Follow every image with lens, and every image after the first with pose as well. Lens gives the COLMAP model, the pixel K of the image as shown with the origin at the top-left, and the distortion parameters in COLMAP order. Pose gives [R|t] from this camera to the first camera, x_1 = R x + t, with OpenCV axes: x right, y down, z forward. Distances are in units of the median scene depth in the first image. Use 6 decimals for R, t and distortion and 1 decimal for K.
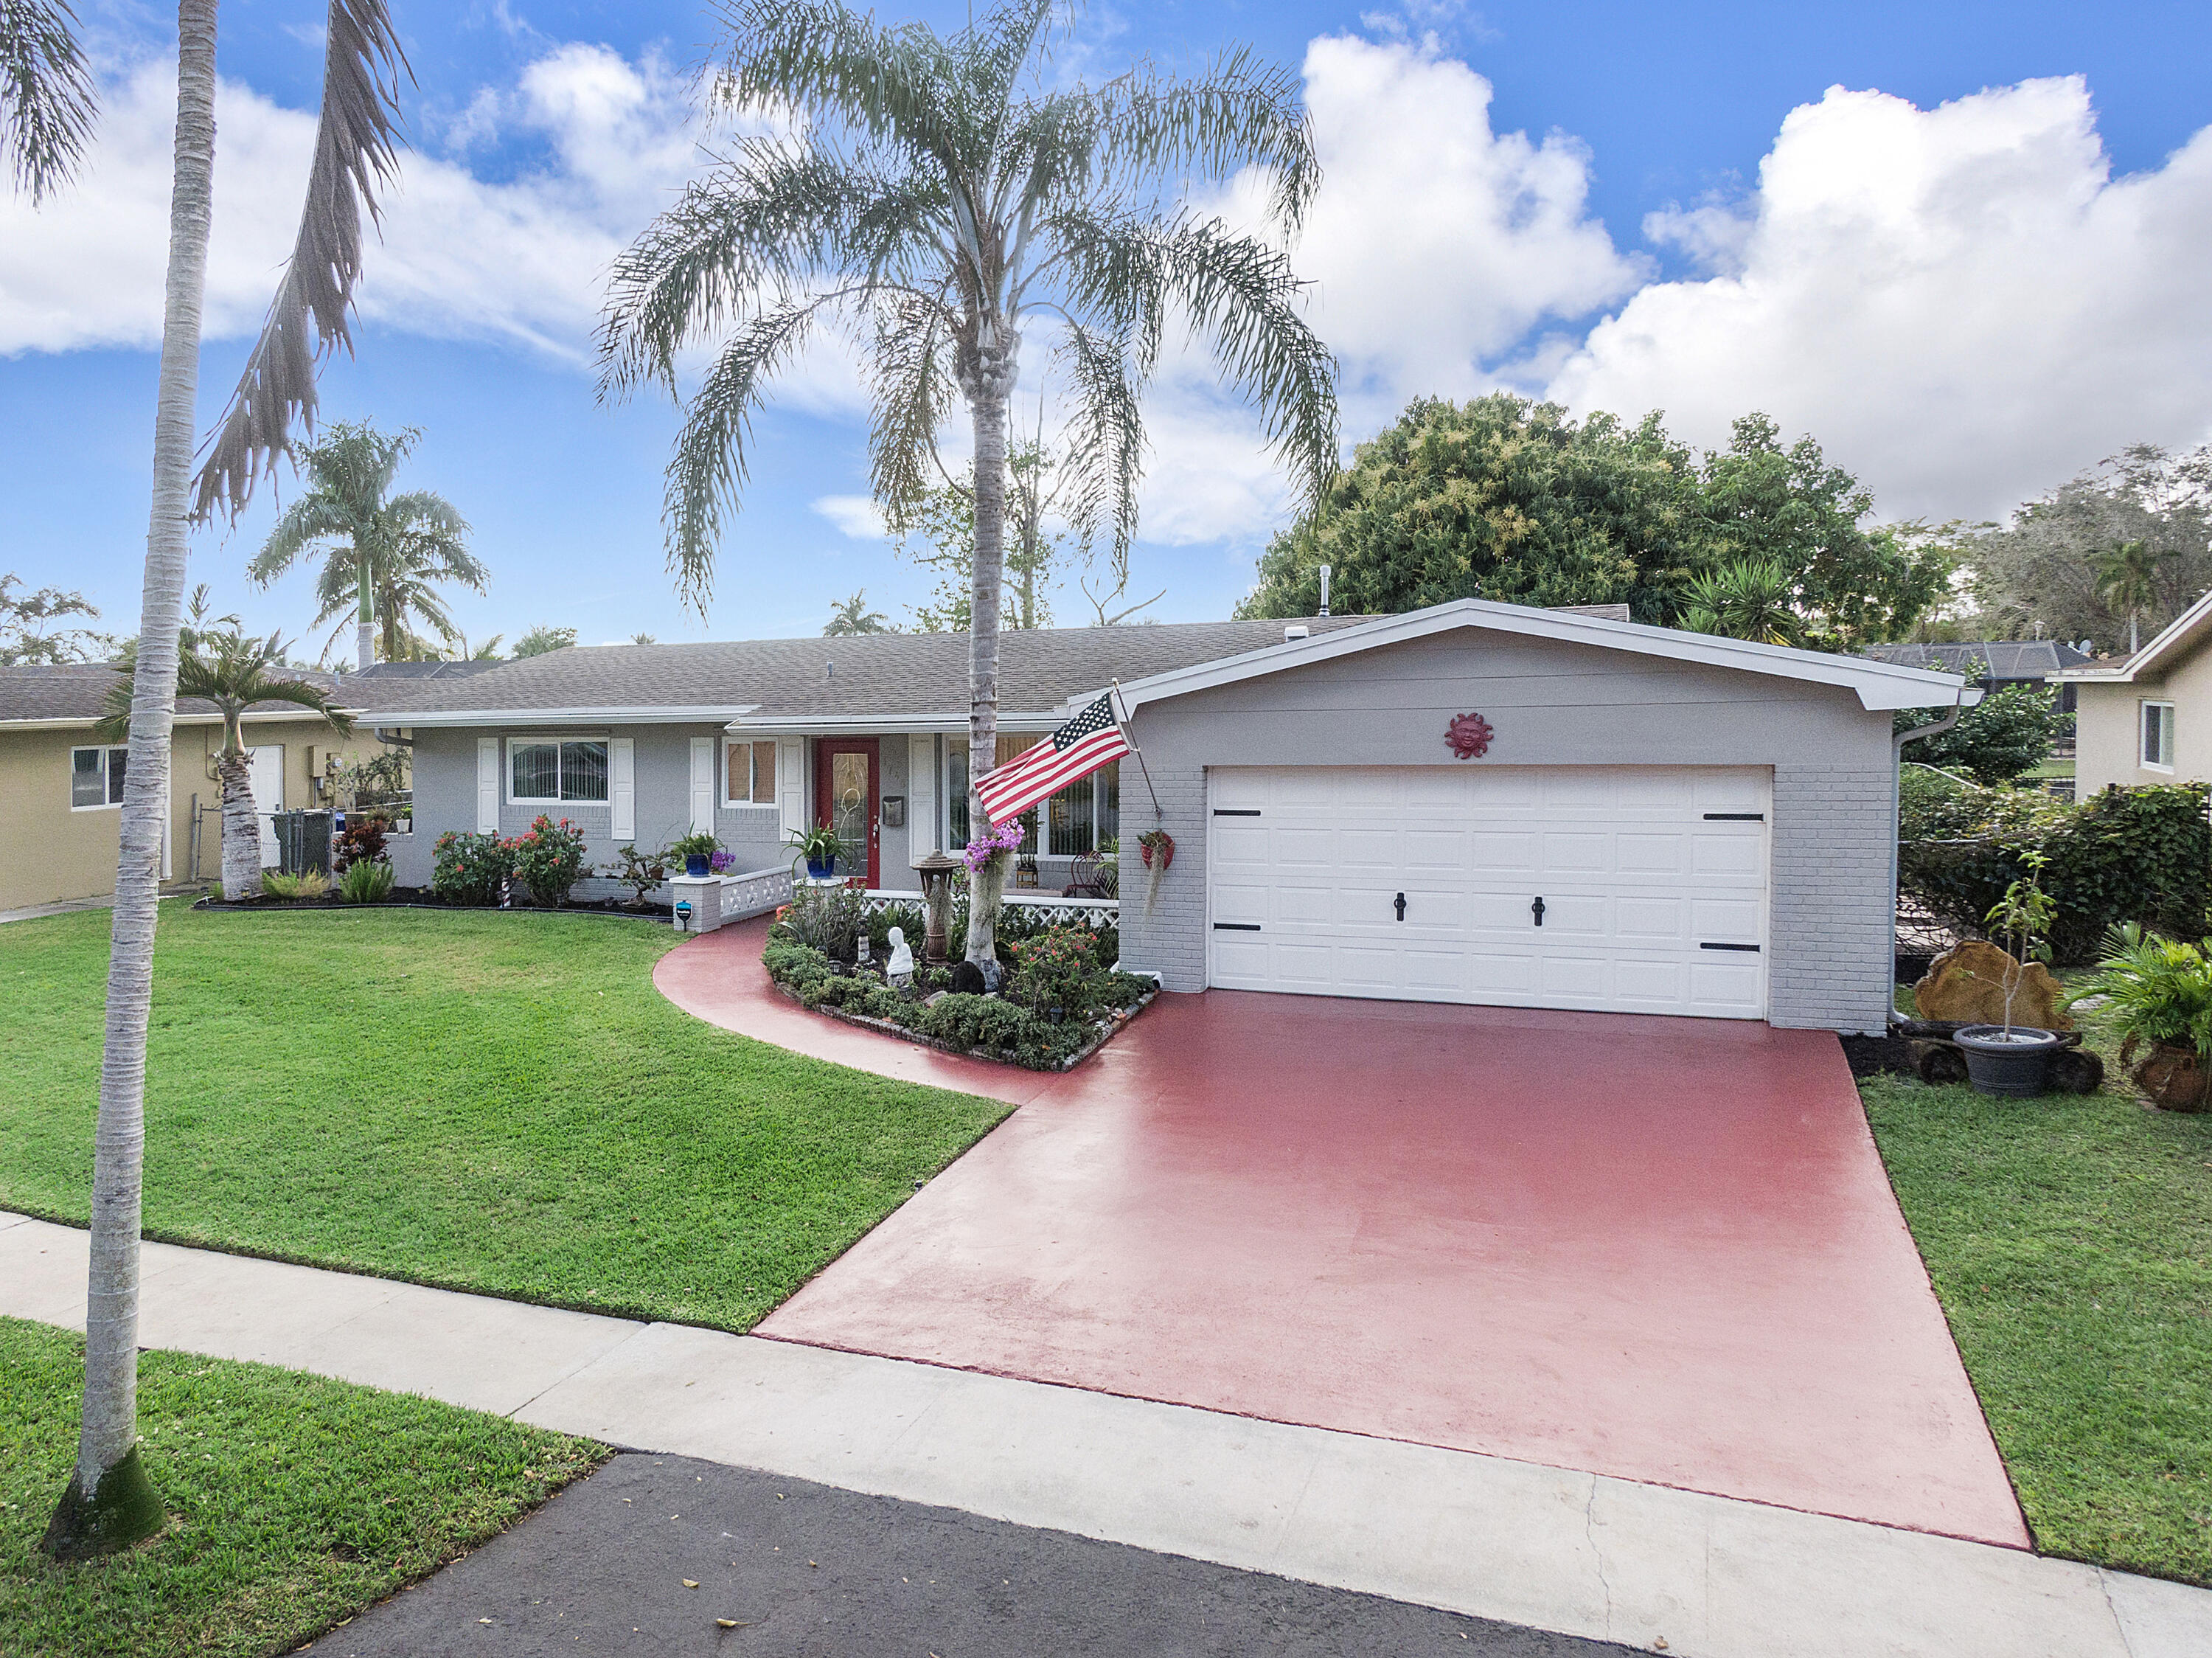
lens RADIAL K [[1677.4, 0, 1106.0], [0, 1677.4, 829.0], [0, 0, 1]] dist [0.032021, -0.000249]
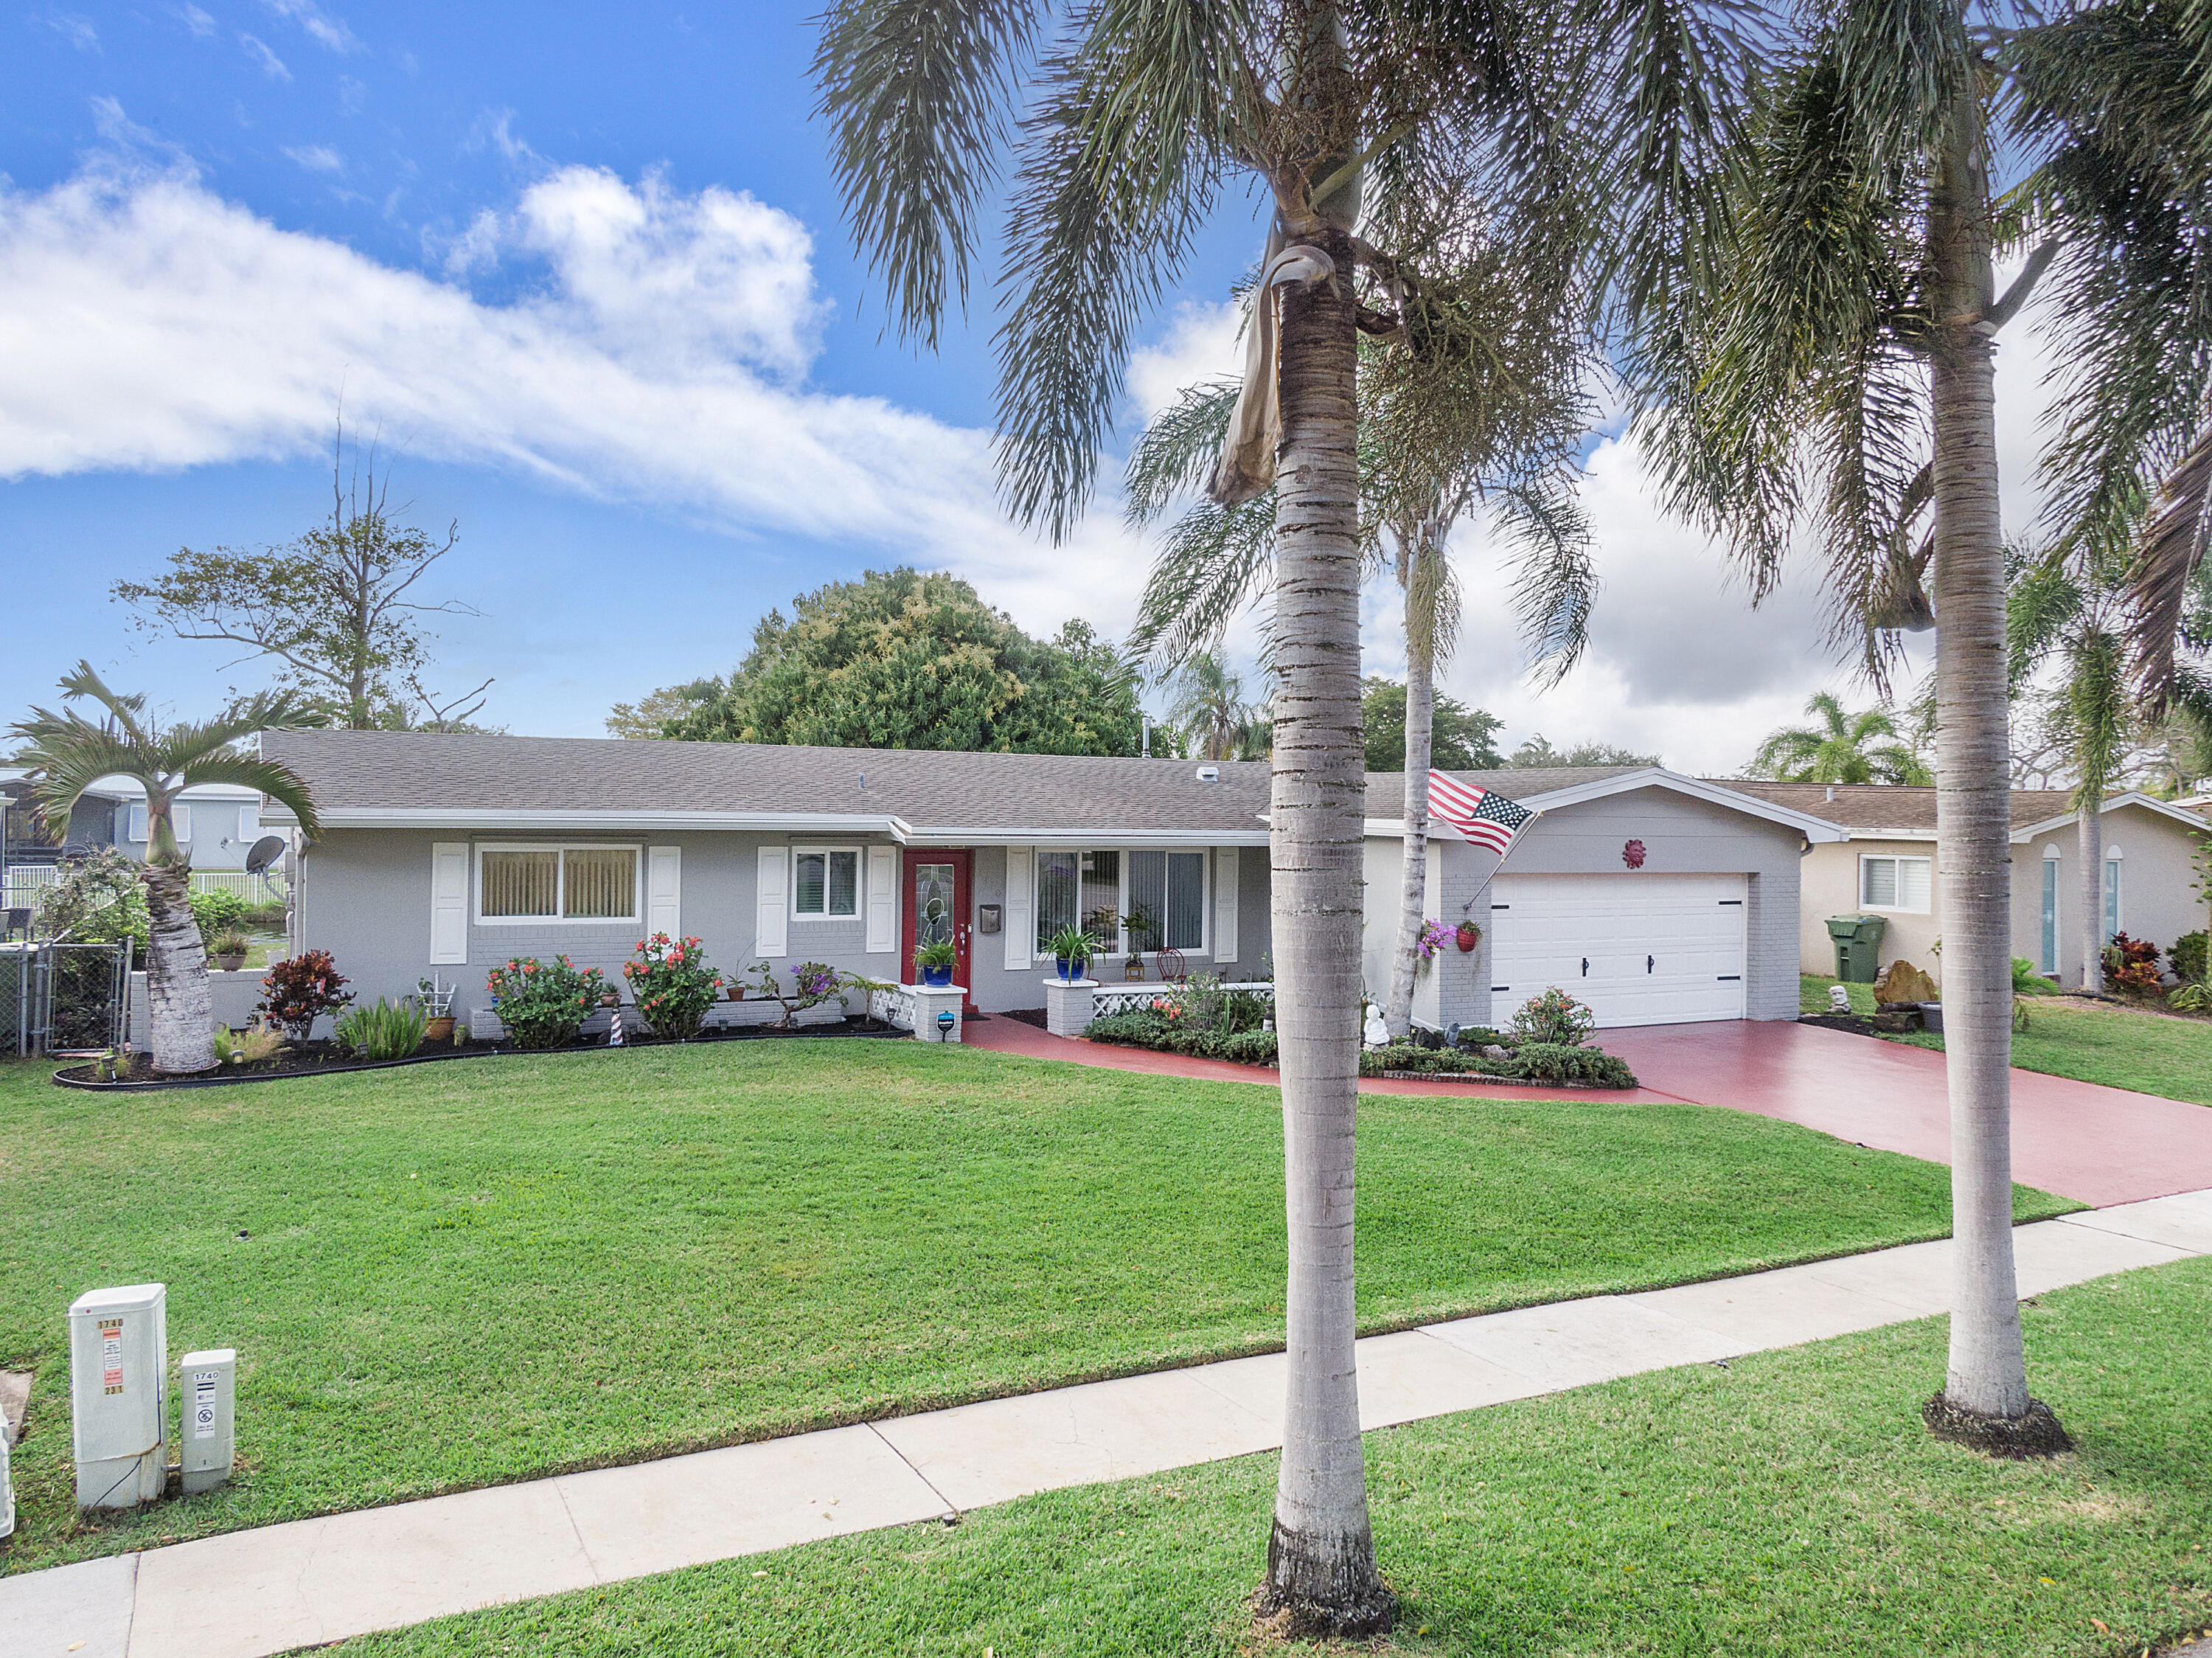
lens RADIAL K [[1582.0, 0, 1106.0], [0, 1582.0, 829.0], [0, 0, 1]] dist [0.043521, -0.075776]
pose [[0.615298, 0.025440, 0.787884, -0.866164], [0.035081, 0.997605, -0.059608, -0.005017], [-0.787514, 0.064316, 0.612932, 0.323348]]
